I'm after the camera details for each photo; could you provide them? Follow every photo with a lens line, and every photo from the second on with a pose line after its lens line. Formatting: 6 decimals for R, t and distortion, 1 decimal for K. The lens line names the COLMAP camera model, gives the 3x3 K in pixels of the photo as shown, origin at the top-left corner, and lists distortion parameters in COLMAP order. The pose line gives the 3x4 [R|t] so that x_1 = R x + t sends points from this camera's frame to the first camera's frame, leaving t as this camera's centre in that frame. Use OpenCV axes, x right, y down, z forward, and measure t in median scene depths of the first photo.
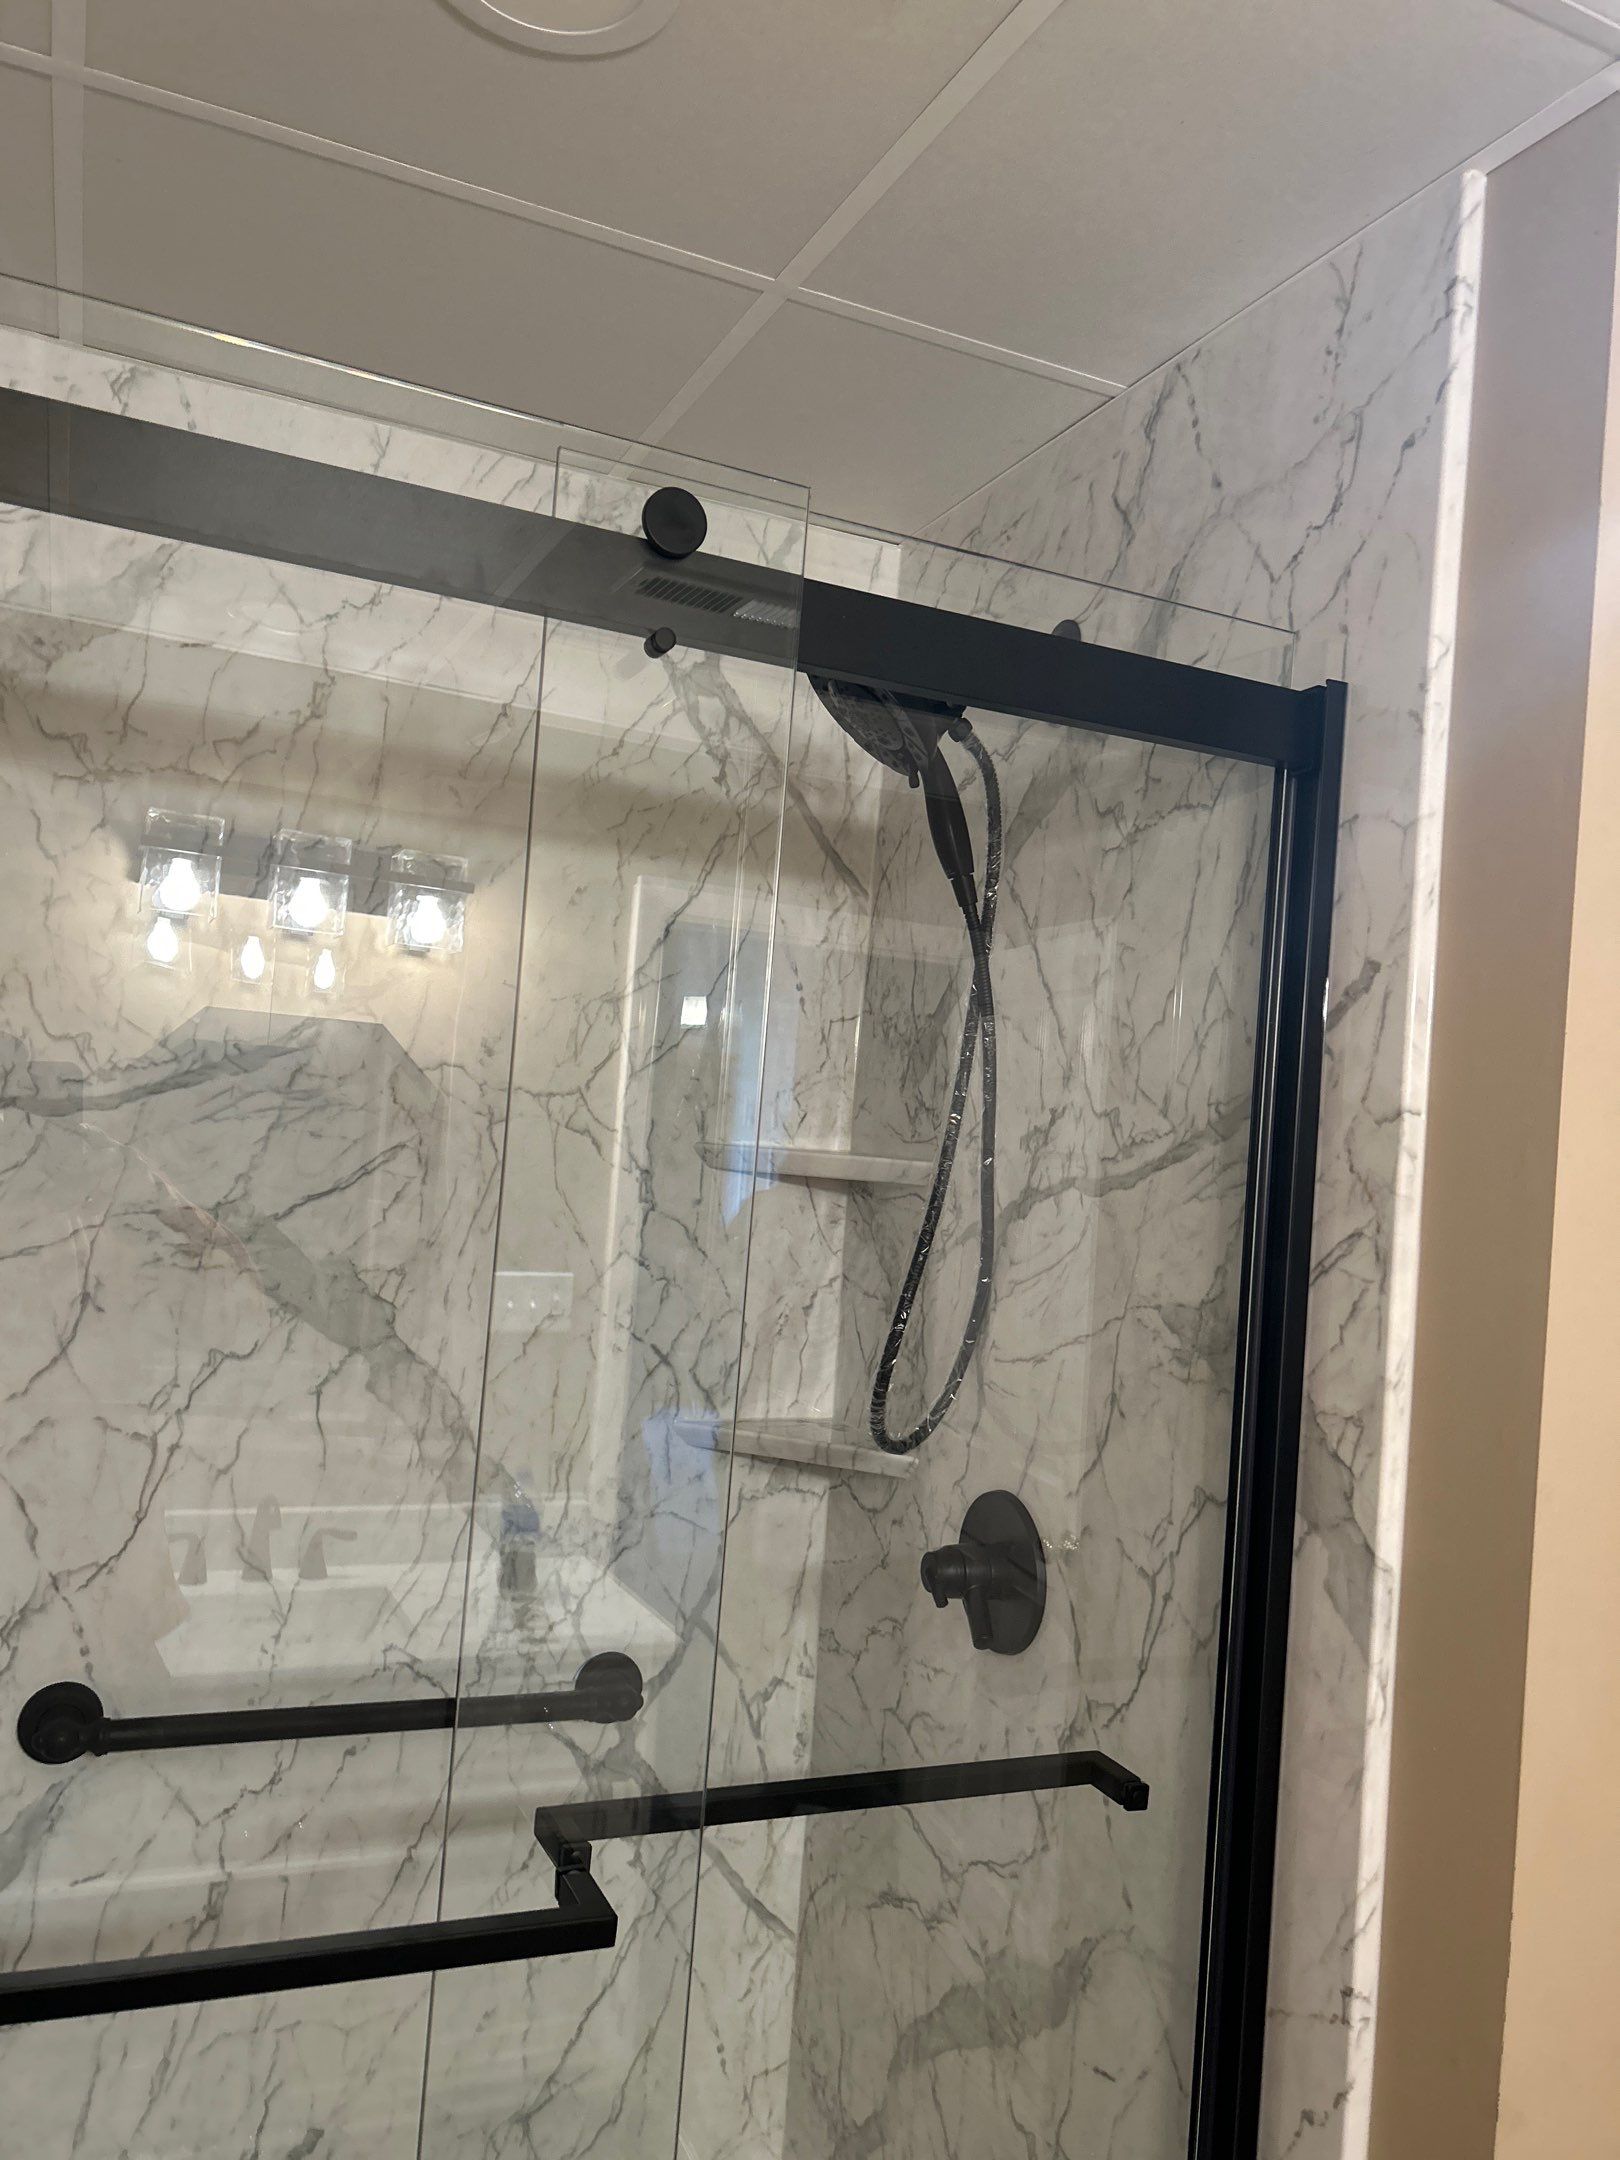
lens RADIAL K [[1623.1, 0, 795.4], [0, 1623.1, 1072.8], [0, 0, 1]] dist [0.034013, -0.041491]
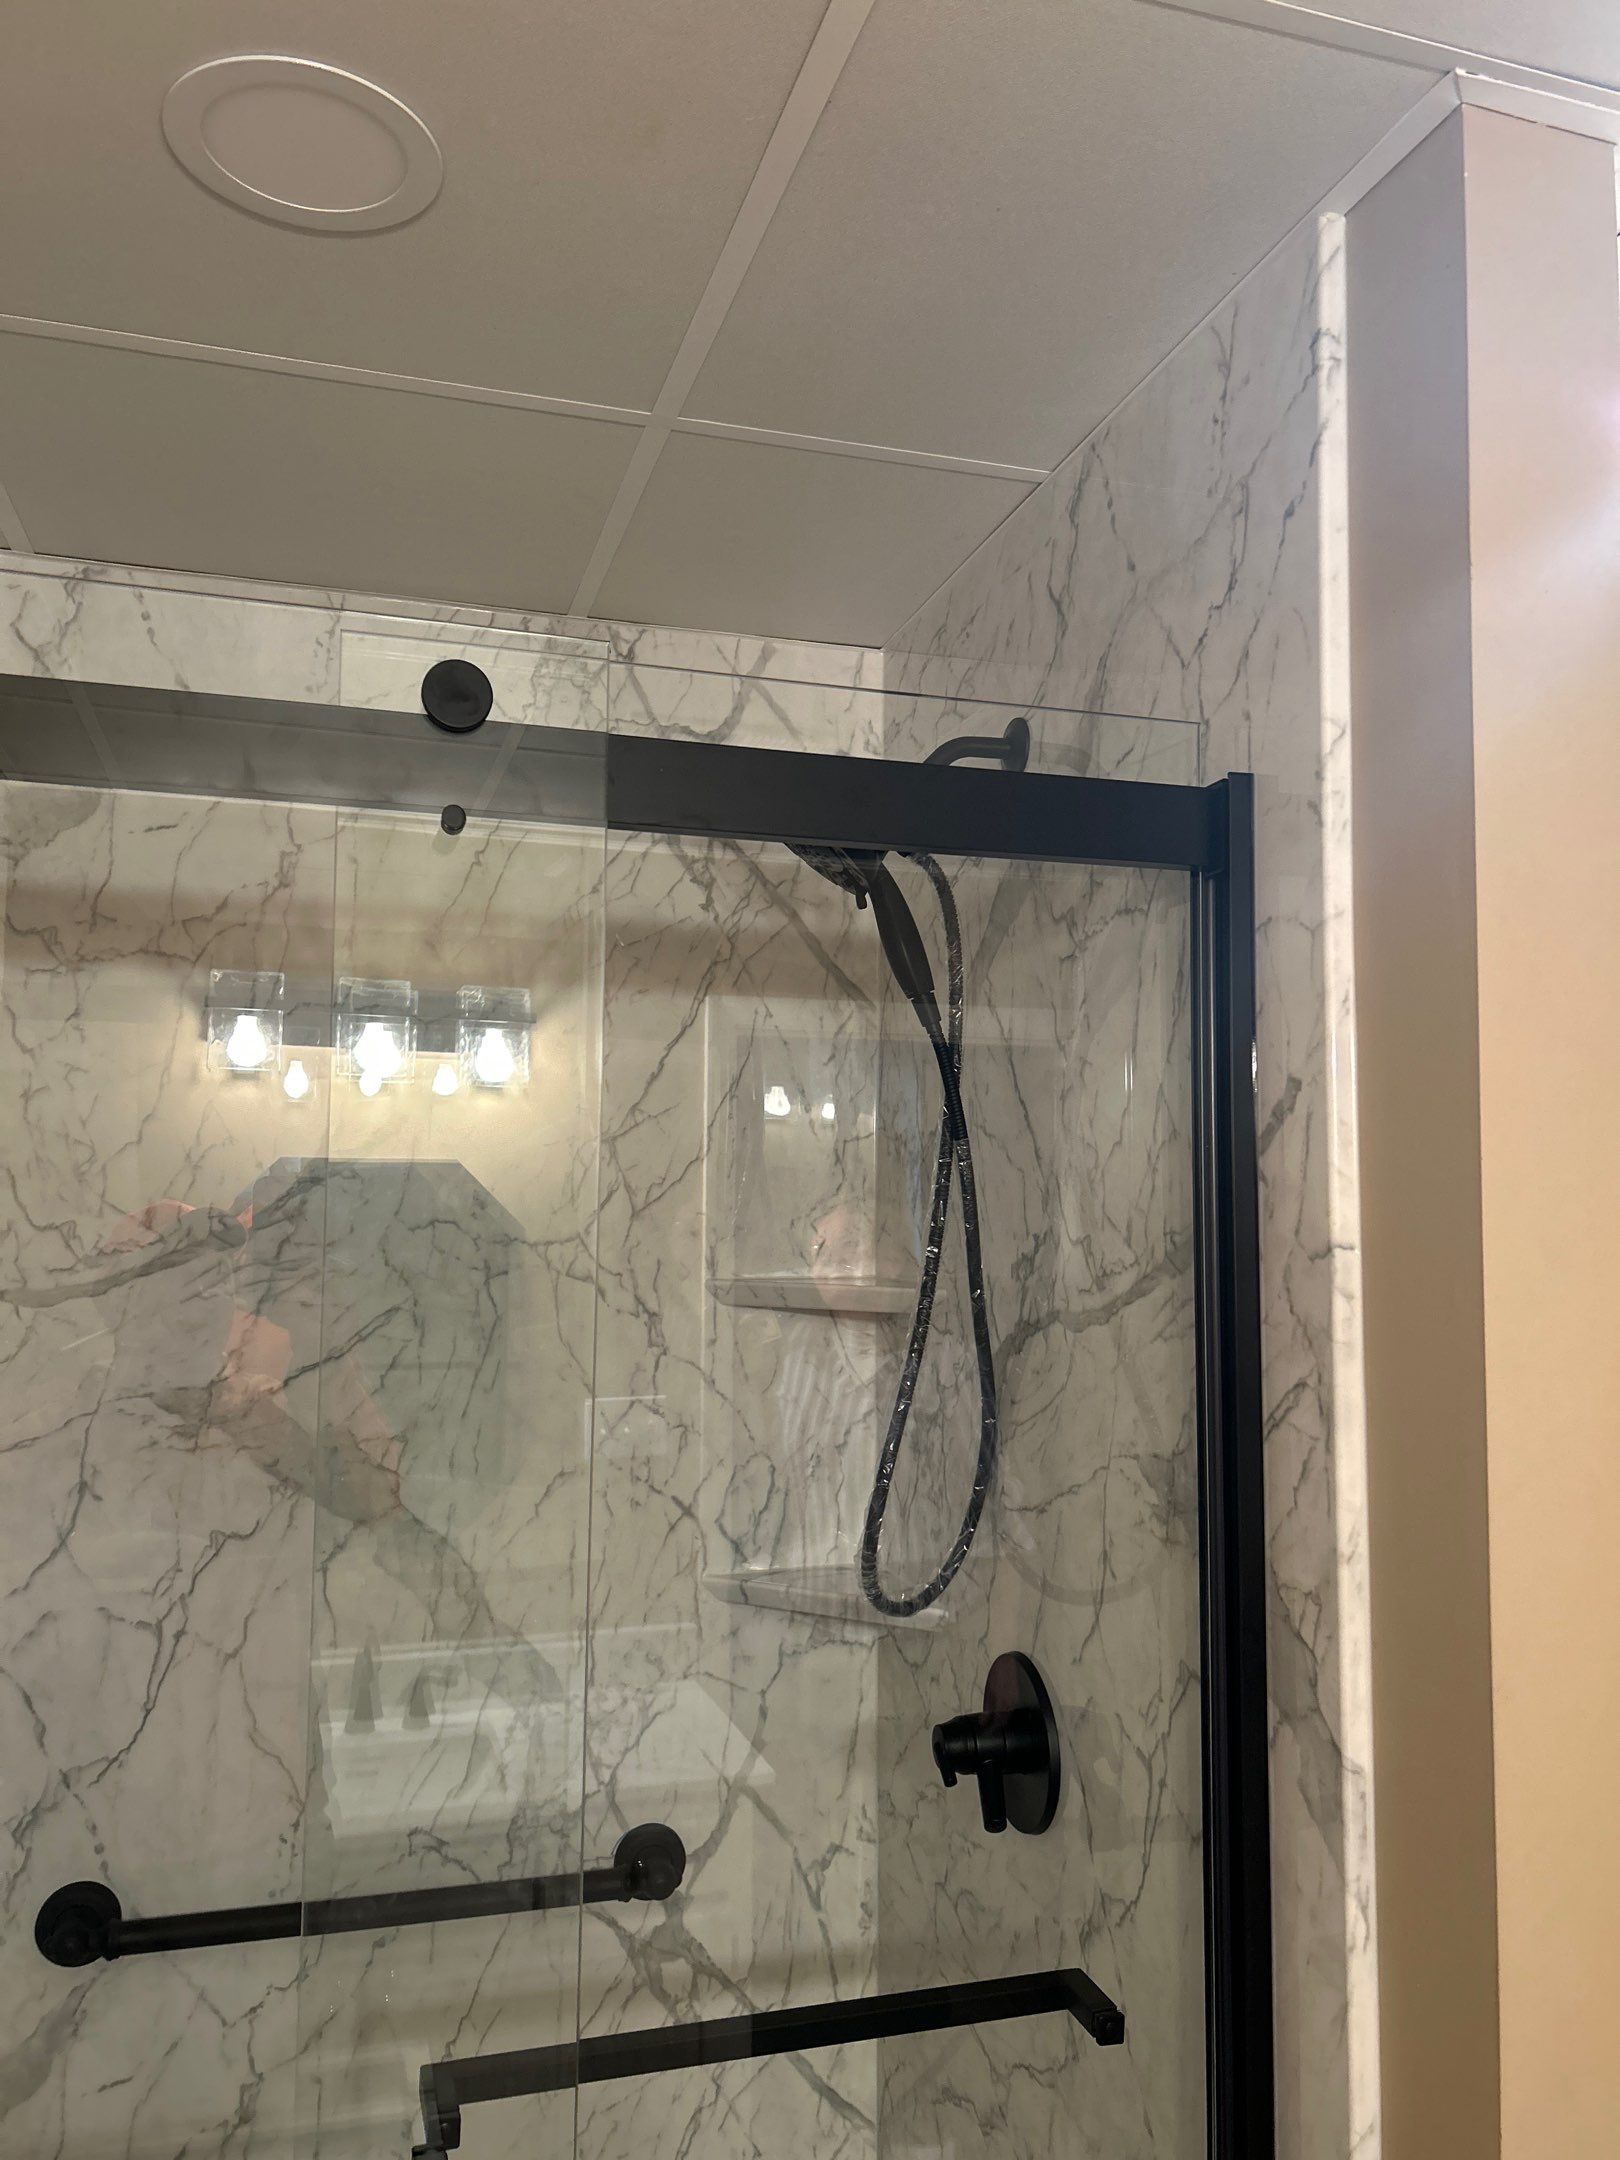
lens RADIAL K [[1619.0, 0, 818.9], [0, 1619.0, 1066.5], [0, 0, 1]] dist [0.041763, -0.052118]
pose [[0.990124, -0.077718, -0.116681, 0.144049], [0.072432, 0.996175, -0.048886, -0.036231], [0.120034, 0.039952, 0.991966, 0.053360]]
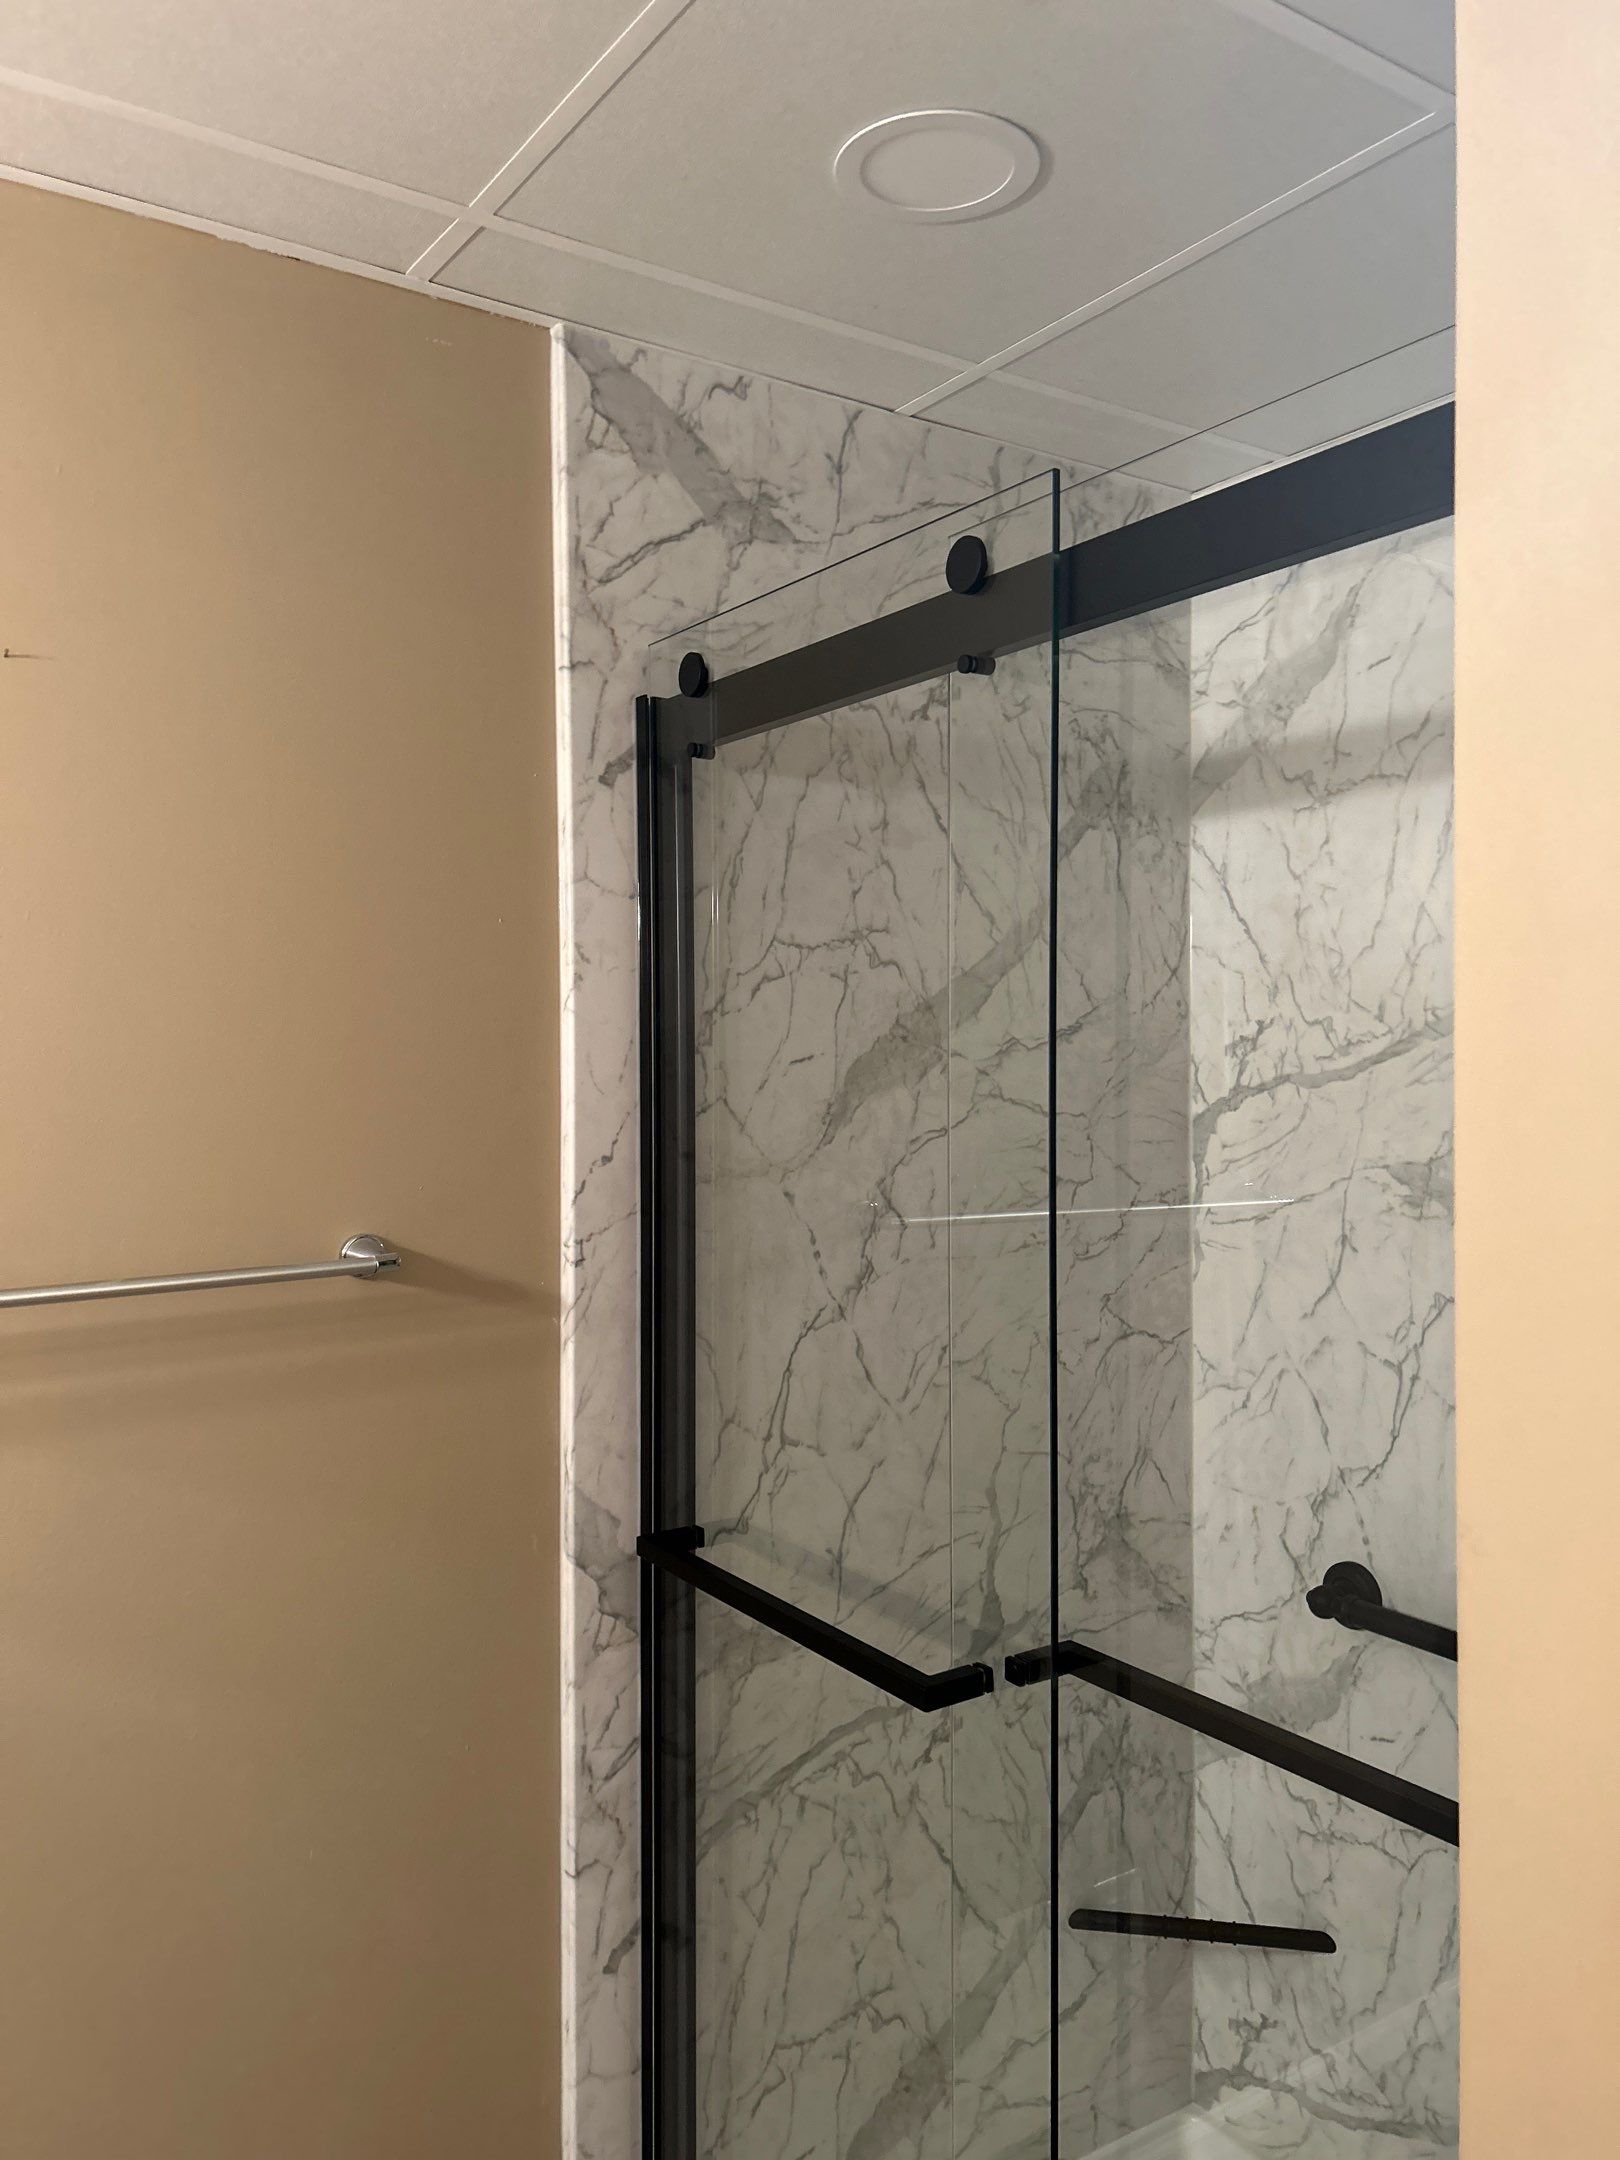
lens RADIAL K [[1619.0, 0, 816.1], [0, 1619.0, 1073.5], [0, 0, 1]] dist [0.041763, -0.052118]
pose [[0.177835, -0.066684, -0.981798, 0.651786], [0.056520, 0.996747, -0.057461, 0.062975], [0.982436, -0.045273, 0.181025, 0.405424]]
